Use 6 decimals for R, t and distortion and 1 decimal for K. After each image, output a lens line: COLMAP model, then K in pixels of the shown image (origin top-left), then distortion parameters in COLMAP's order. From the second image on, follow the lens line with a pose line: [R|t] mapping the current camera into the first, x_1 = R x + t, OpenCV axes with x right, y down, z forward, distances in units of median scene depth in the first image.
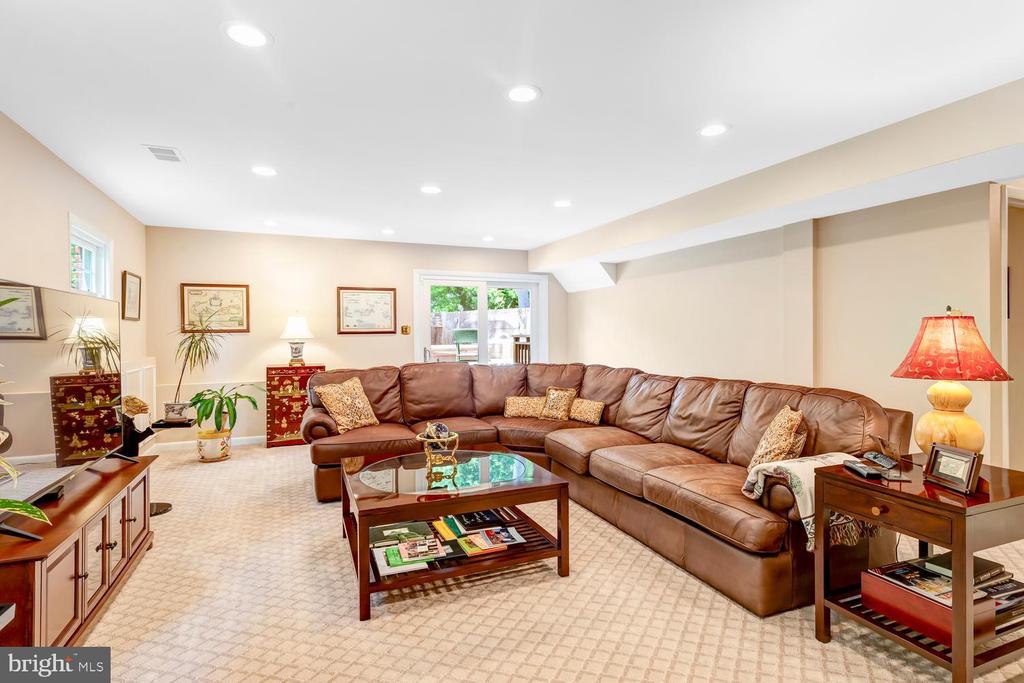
lens RADIAL K [[506.2, 0, 512.0], [0, 506.2, 341.5], [0, 0, 1]] dist [-0.001305, -0.000083]
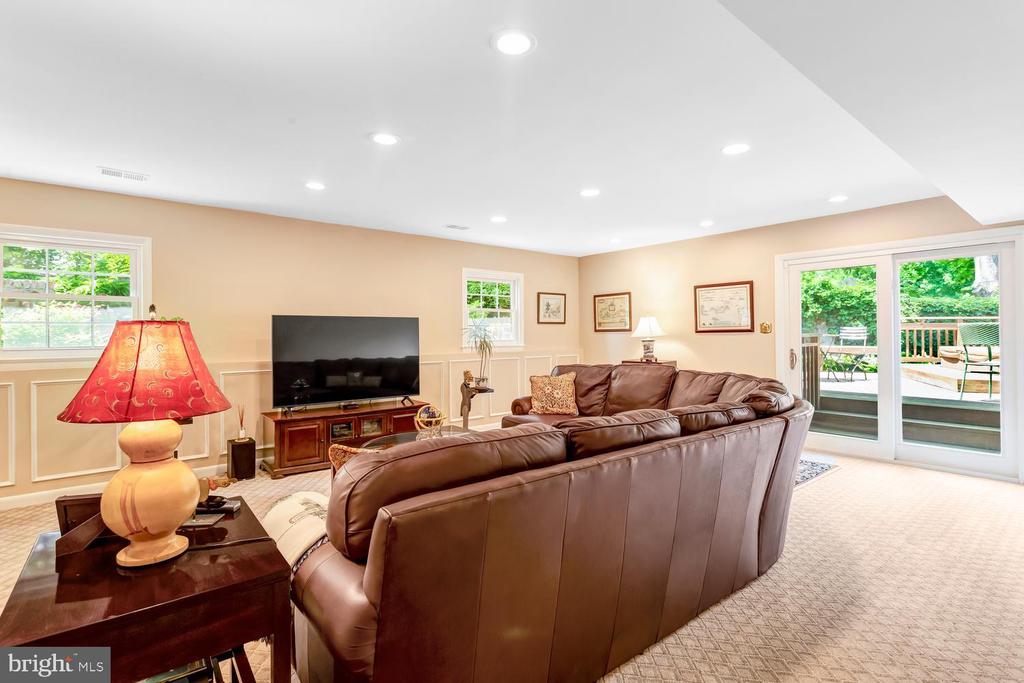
lens RADIAL K [[484.6, 0, 513.3], [0, 484.6, 329.3], [0, 0, 1]] dist [-0.000233, 0.000009]
pose [[0.289745, -0.003816, -0.957096, 0.508828], [-0.009998, 0.999925, -0.007014, -0.011922], [0.957052, 0.011602, 0.289685, 0.400957]]
